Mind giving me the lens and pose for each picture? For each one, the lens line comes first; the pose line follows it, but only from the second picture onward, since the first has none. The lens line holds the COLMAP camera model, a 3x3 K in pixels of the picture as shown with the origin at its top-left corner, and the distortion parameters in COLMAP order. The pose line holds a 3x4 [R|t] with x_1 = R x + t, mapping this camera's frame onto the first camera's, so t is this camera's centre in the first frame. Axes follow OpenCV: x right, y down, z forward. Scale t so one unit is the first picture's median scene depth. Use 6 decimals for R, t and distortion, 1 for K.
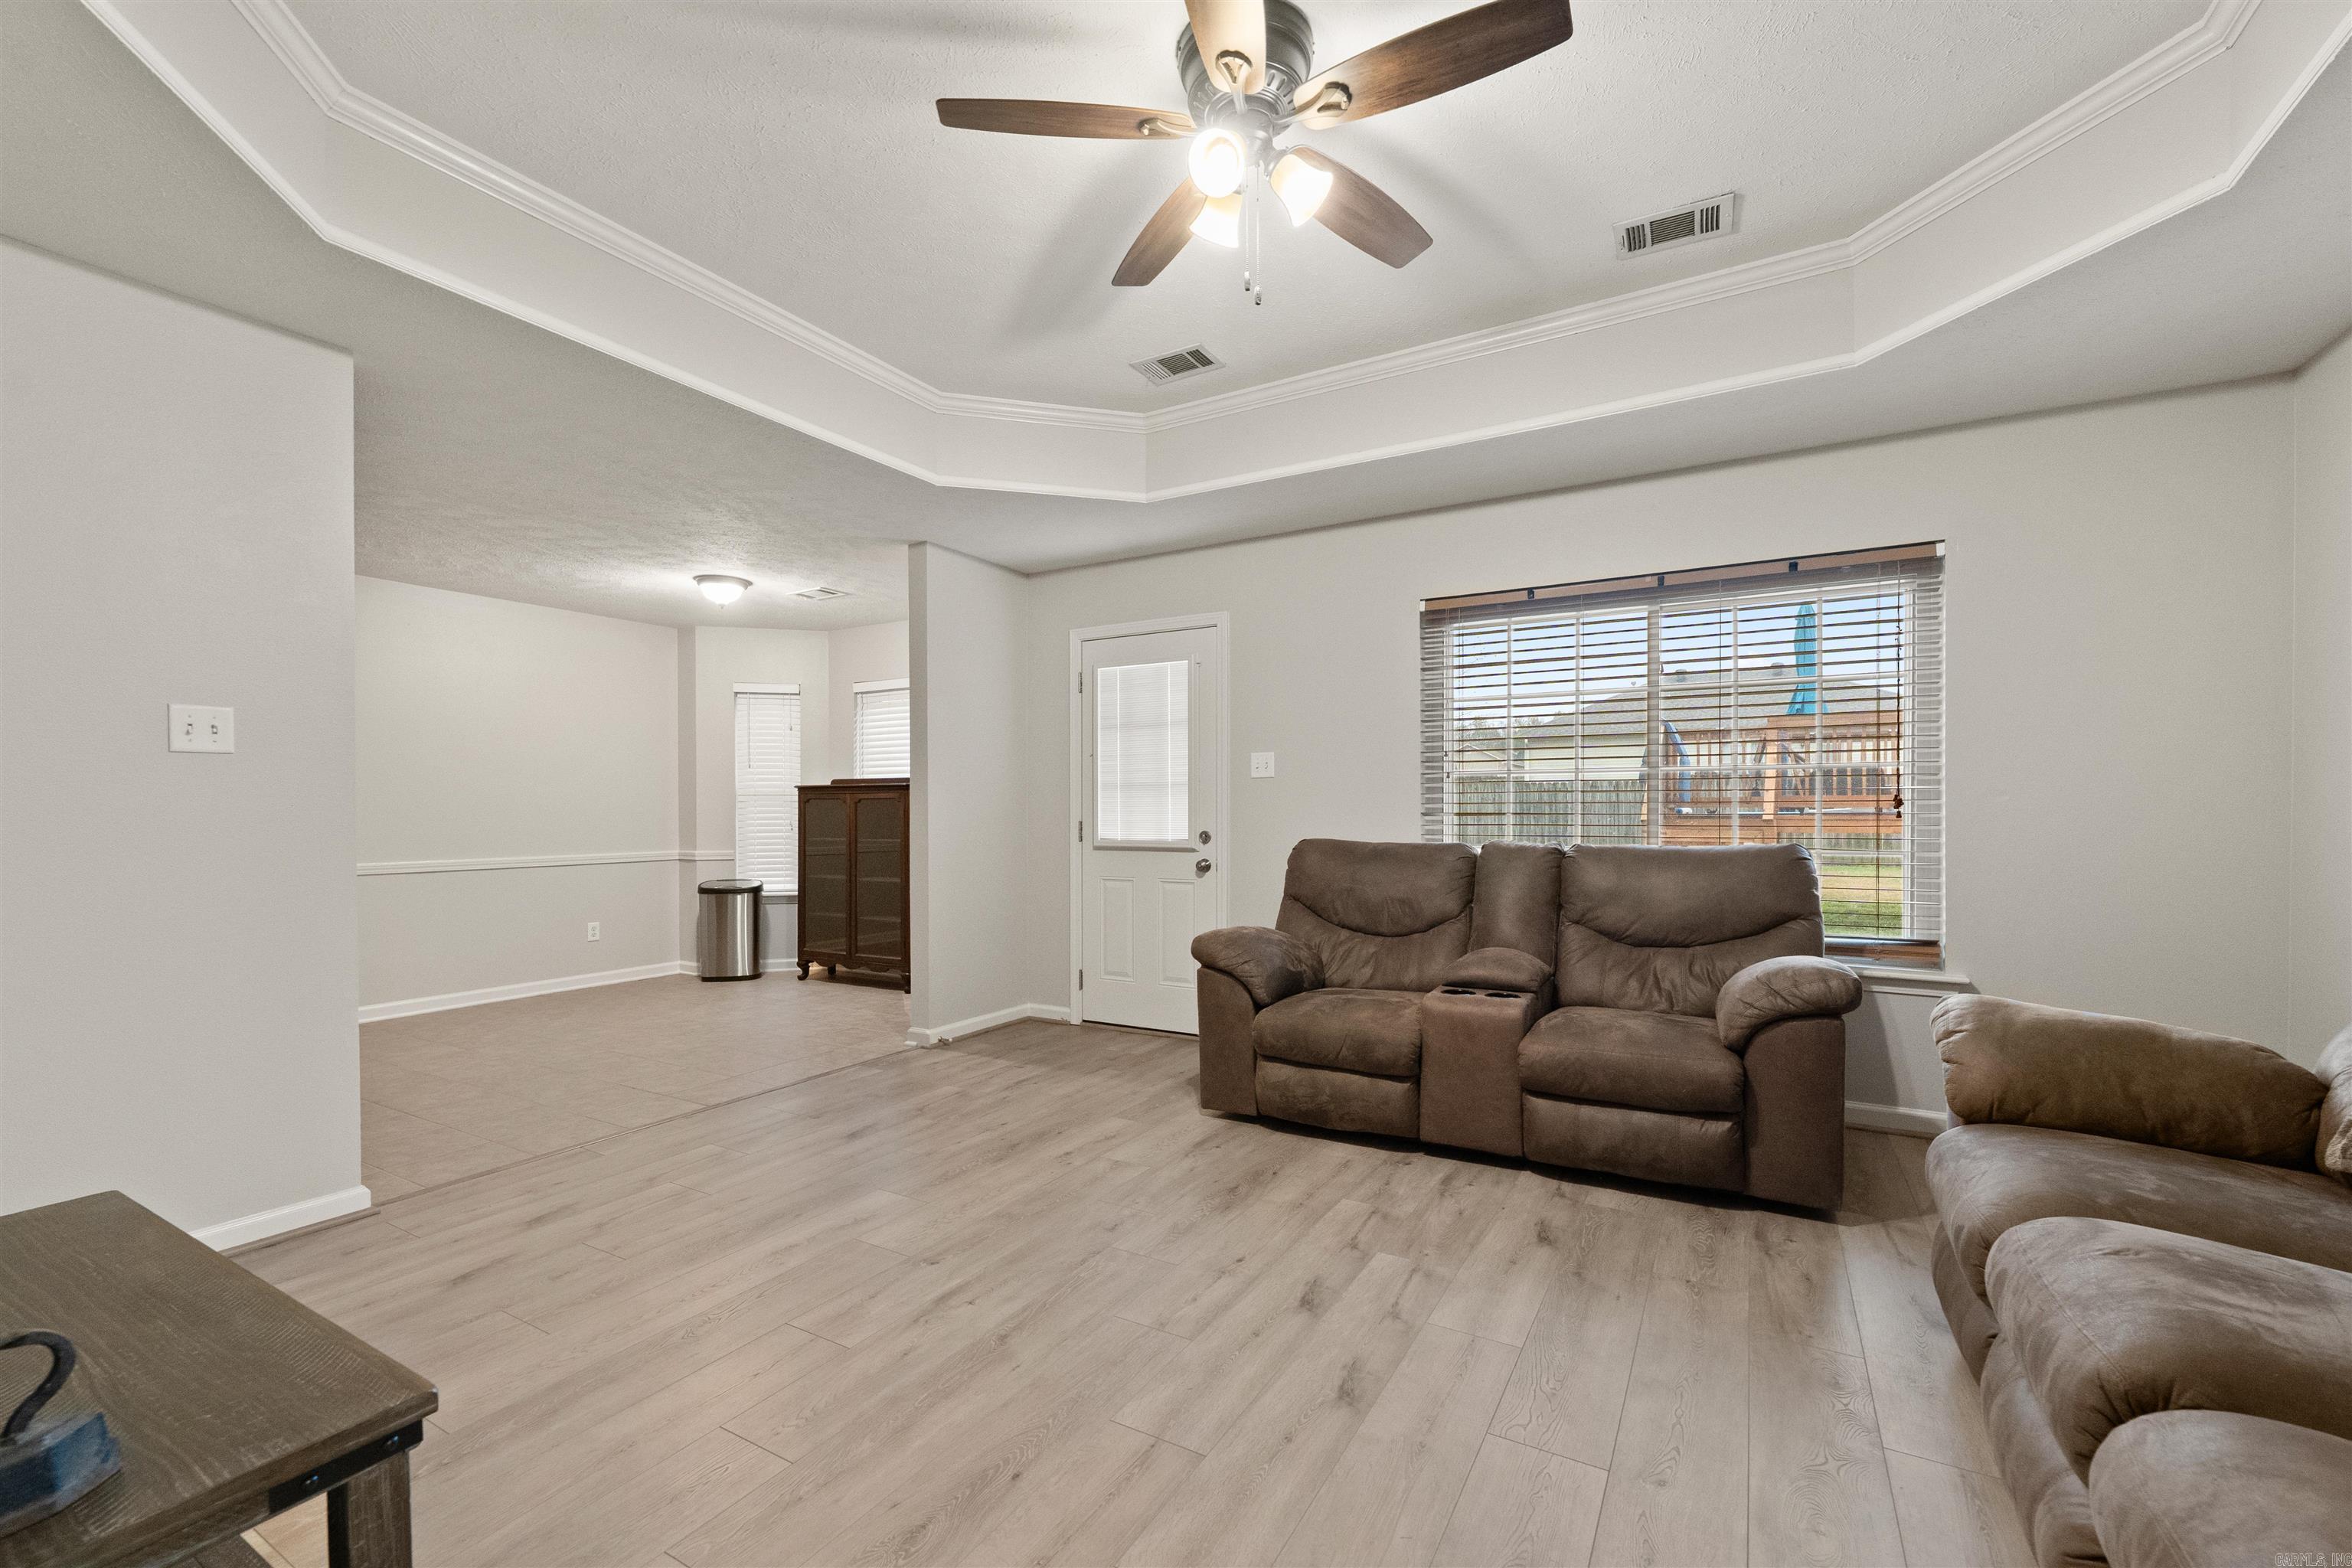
lens RADIAL K [[981.2, 0, 1182.4], [0, 981.2, 824.9], [0, 0, 1]] dist [0.008070, -0.002505]
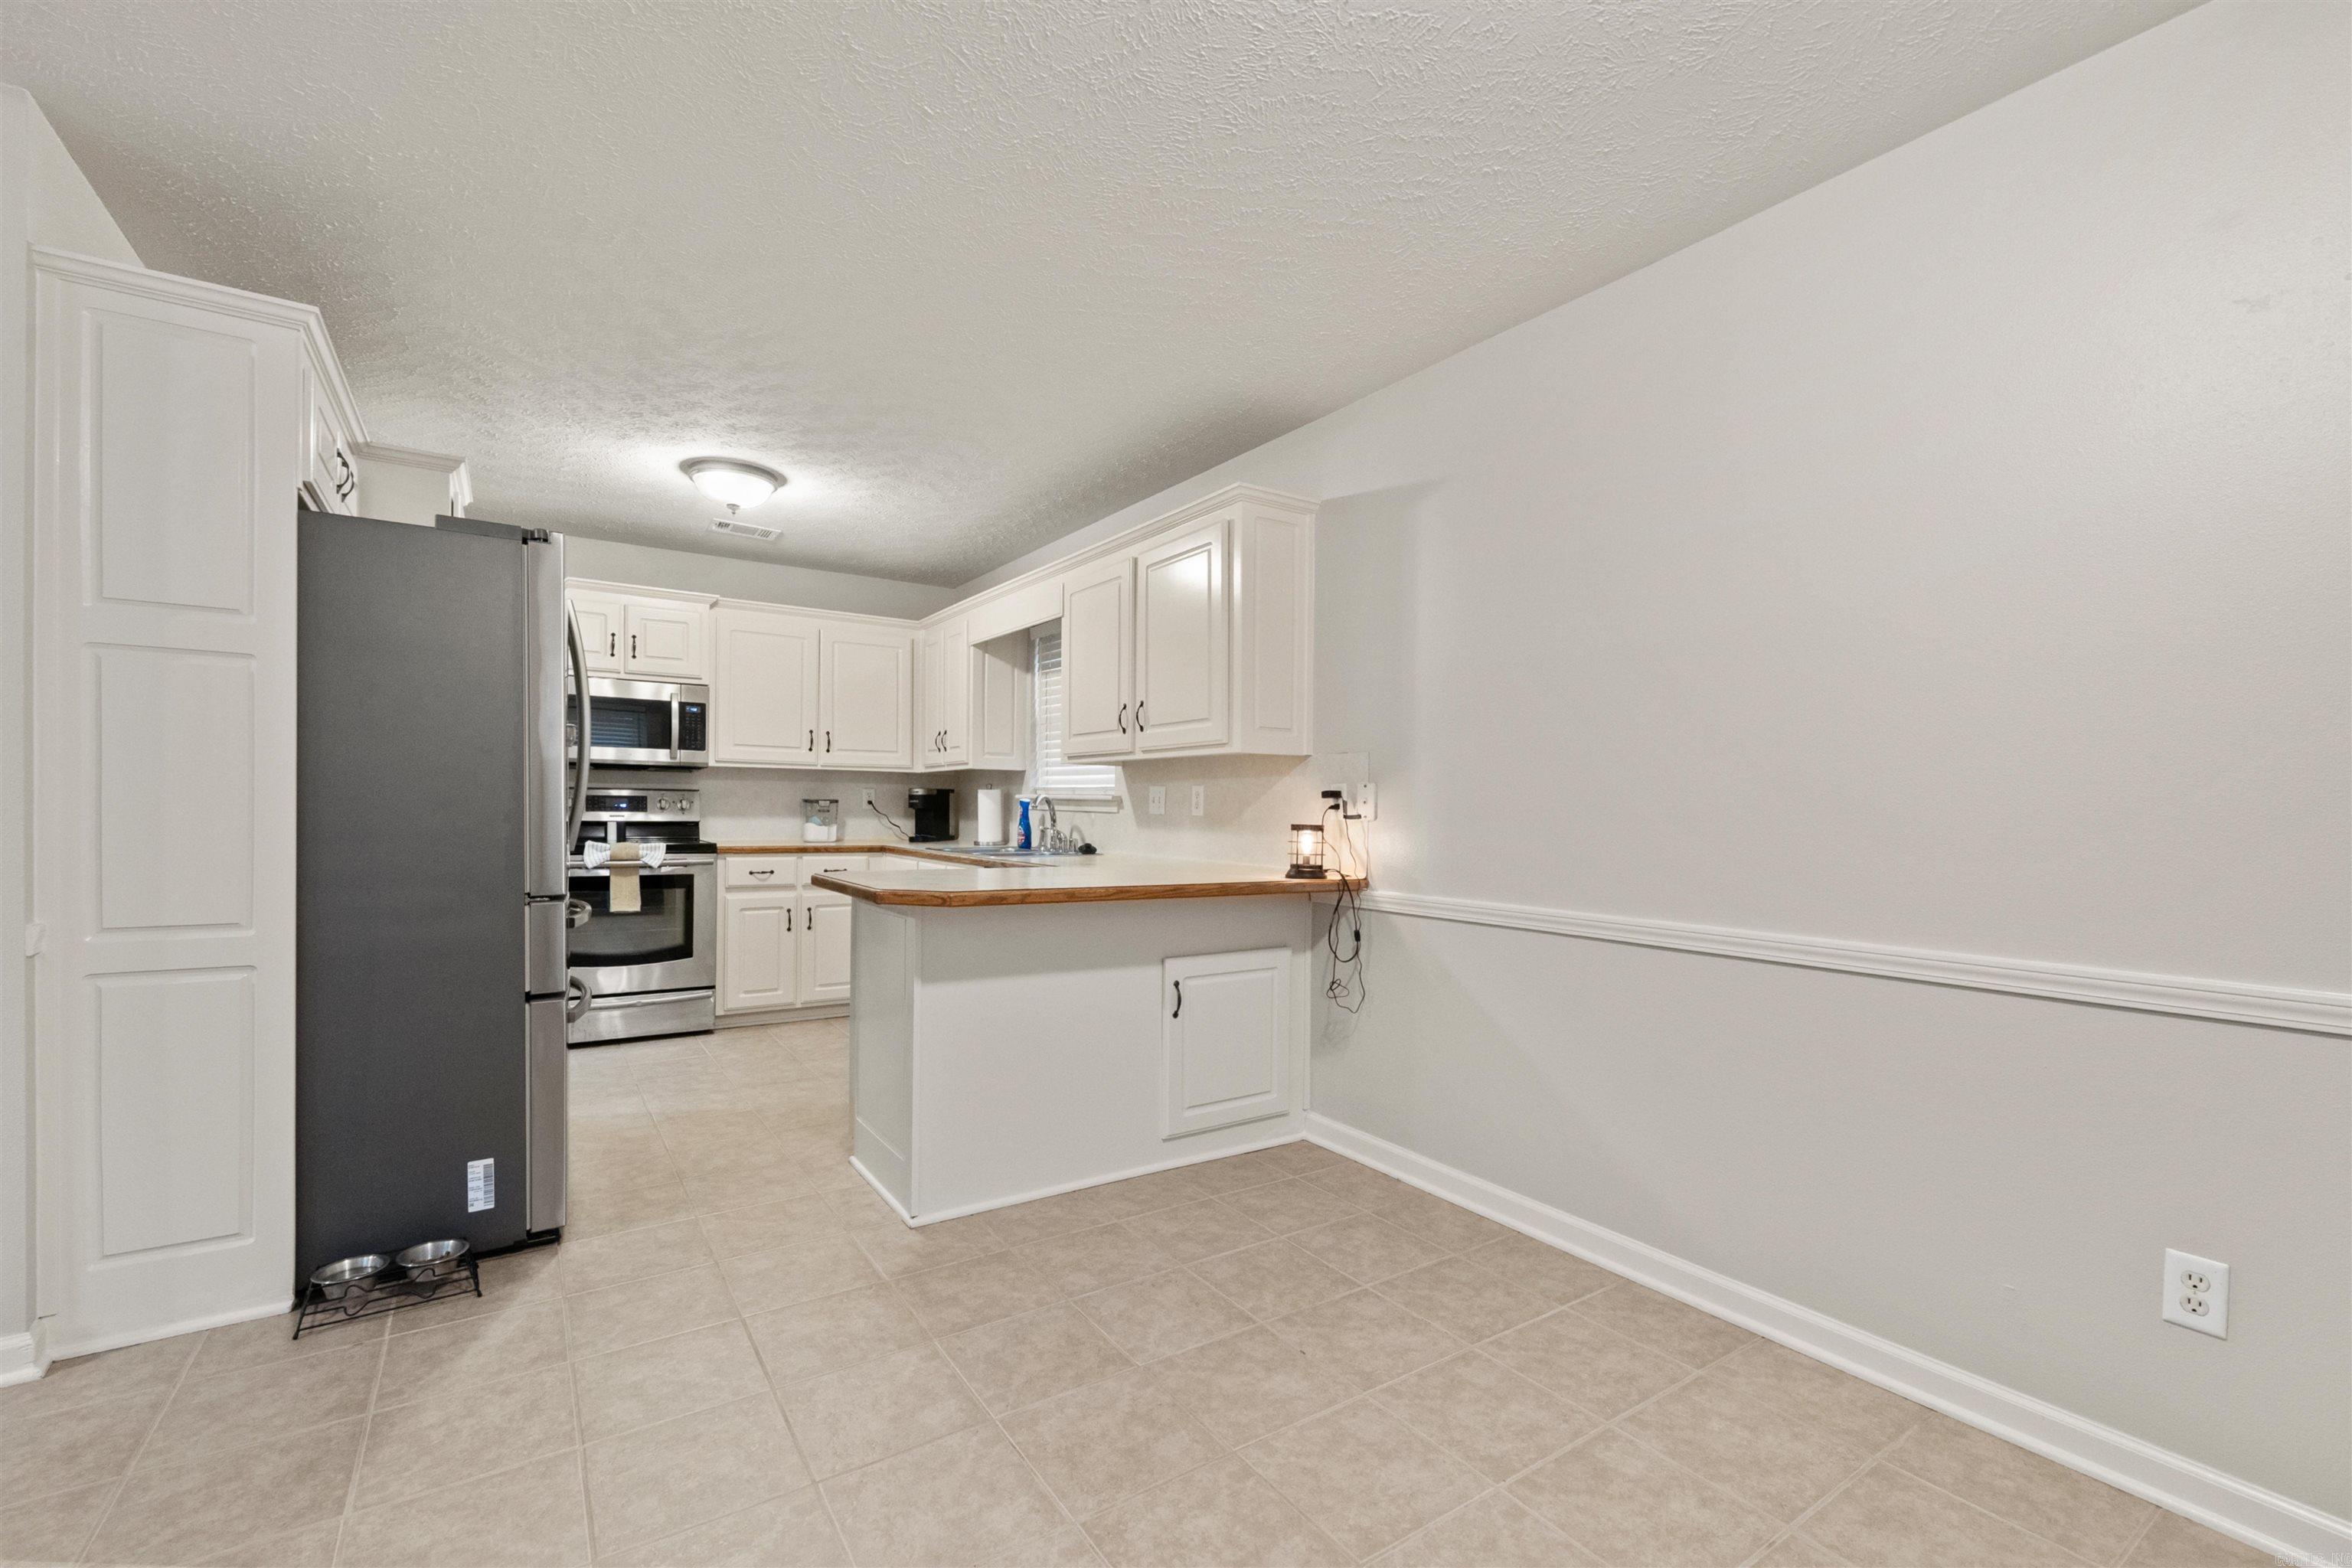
lens RADIAL K [[981.2, 0, 1176.7], [0, 981.2, 823.5], [0, 0, 1]] dist [0.008070, -0.002505]
pose [[-0.443514, 0.012653, -0.896178, -0.257793], [-0.023734, 0.999384, 0.025856, -0.008915], [0.895953, 0.032738, -0.442941, 0.850126]]
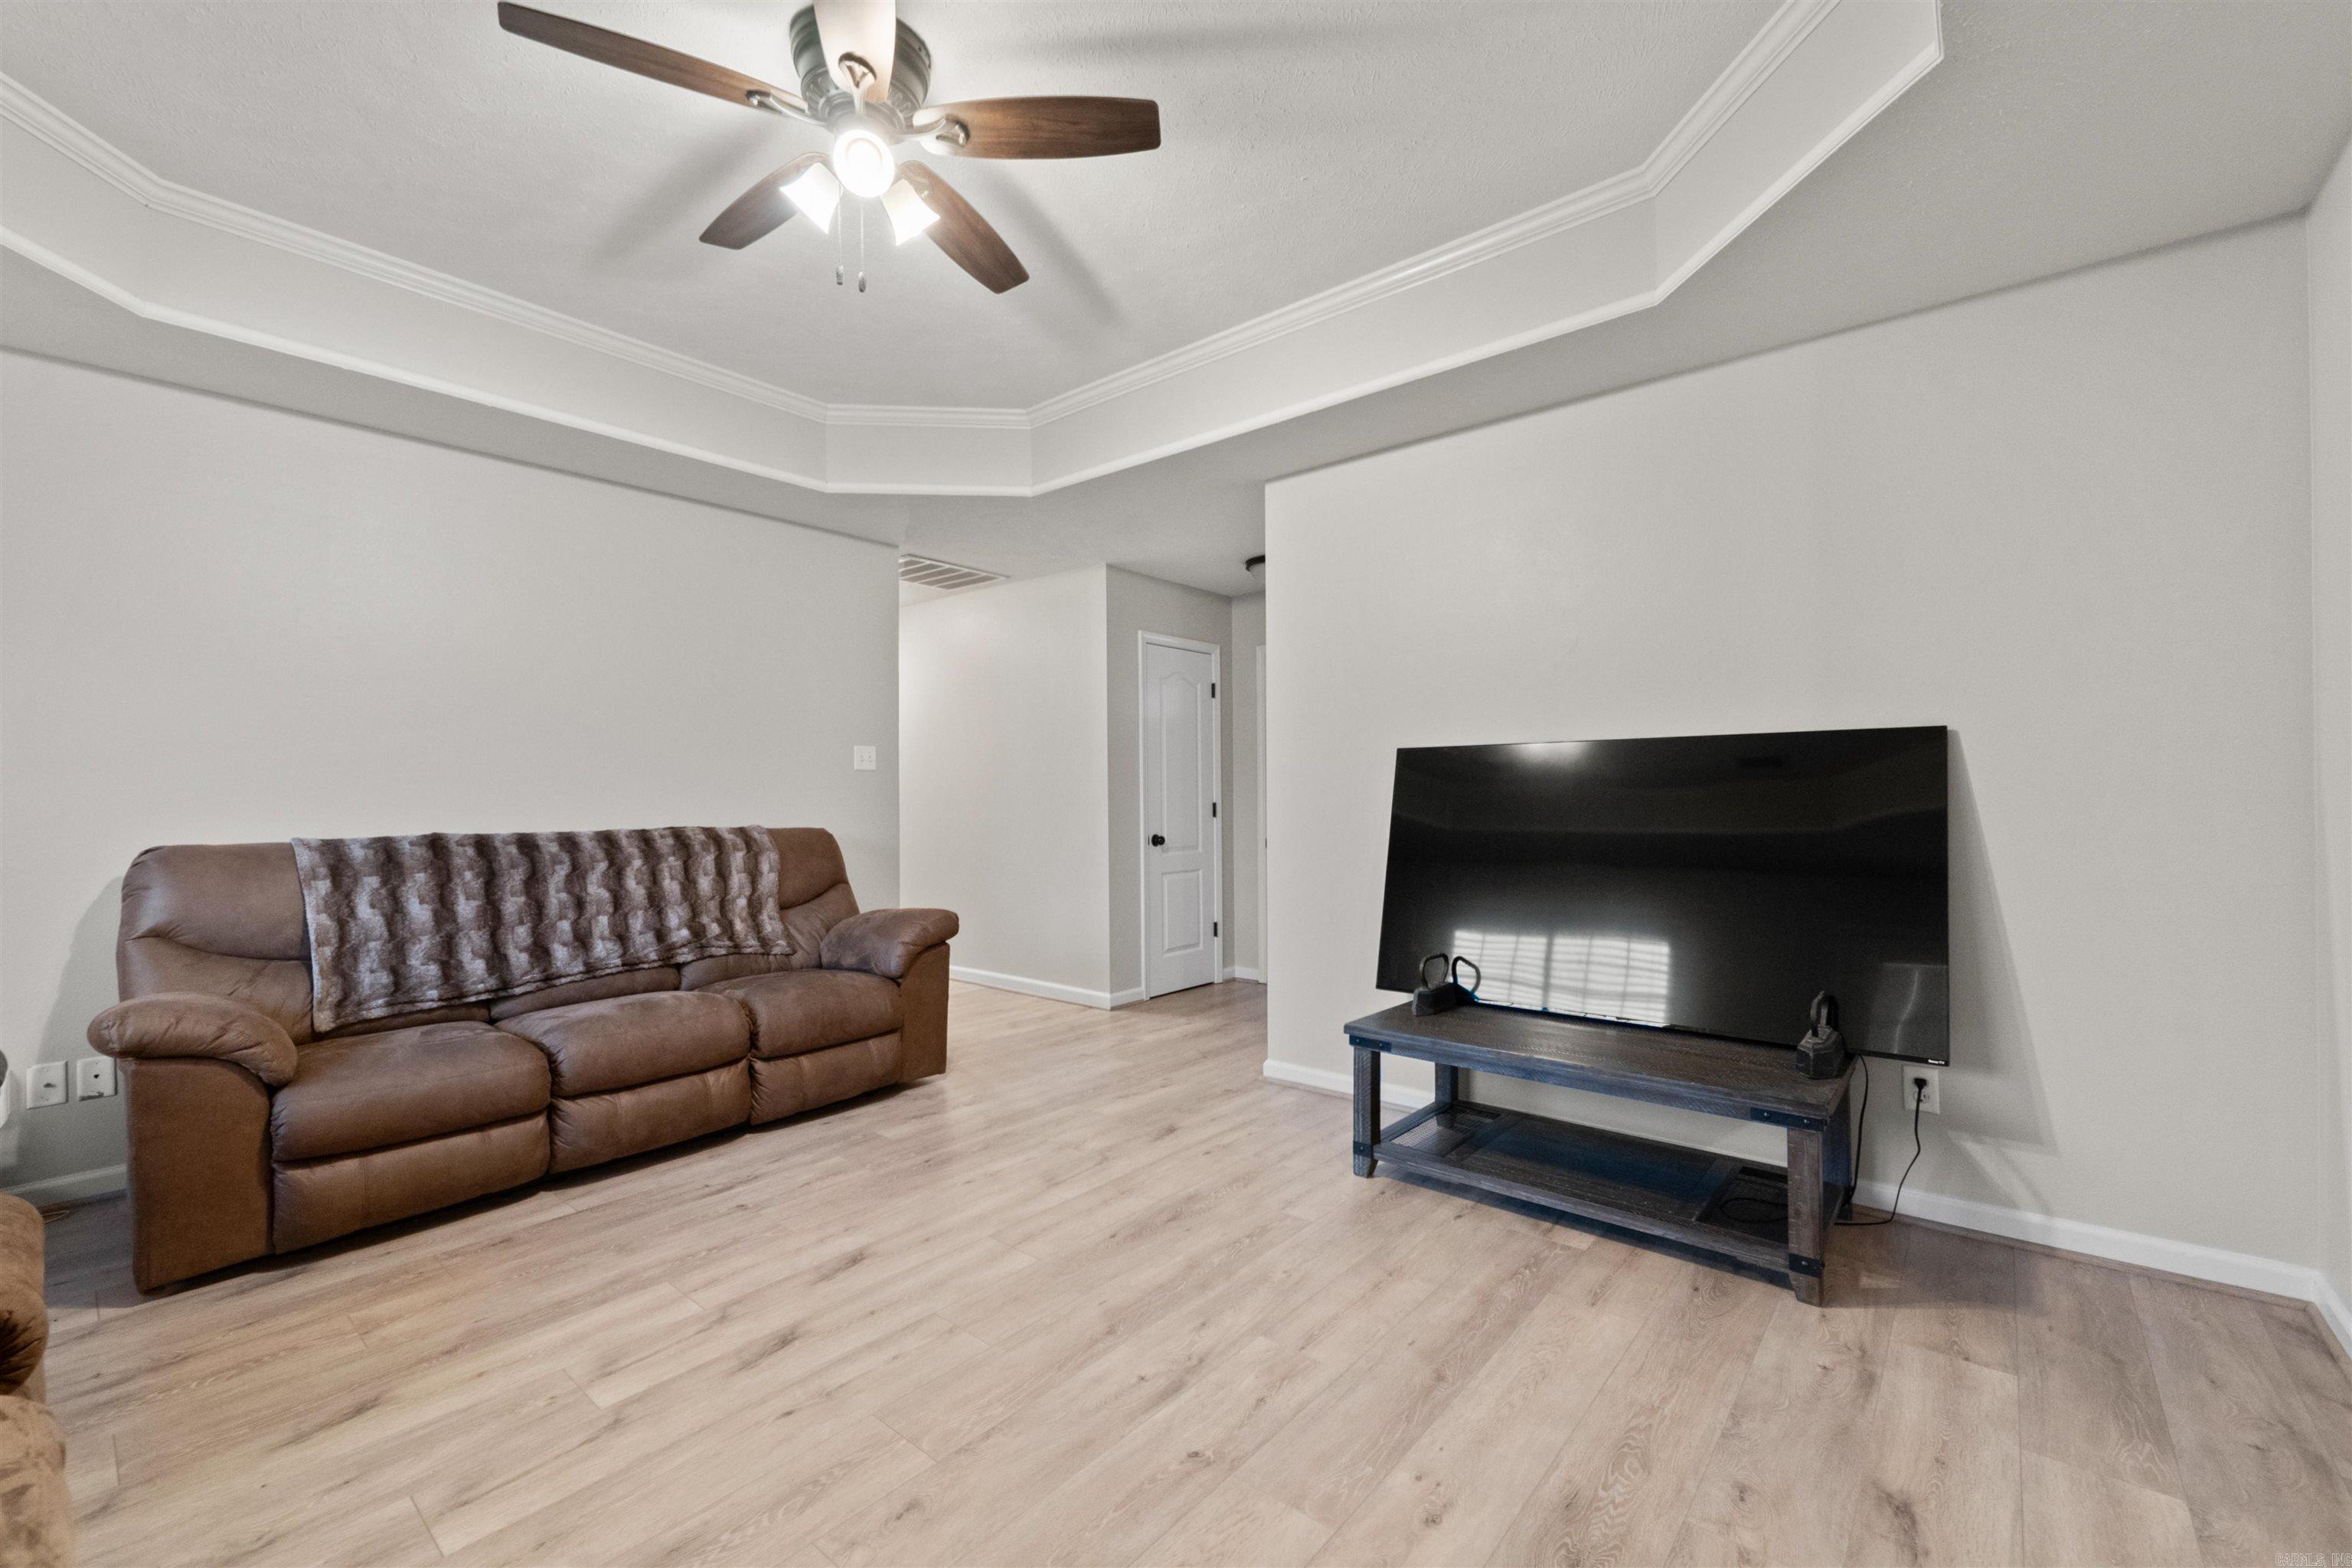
lens RADIAL K [[981.2, 0, 1183.6], [0, 981.2, 783.2], [0, 0, 1]] dist [0.008070, -0.002505]
pose [[-0.985262, 0.014884, 0.170406, -0.138755], [0.014932, 0.999888, -0.001003, -0.010617], [-0.170401, 0.001556, -0.985374, 0.630214]]
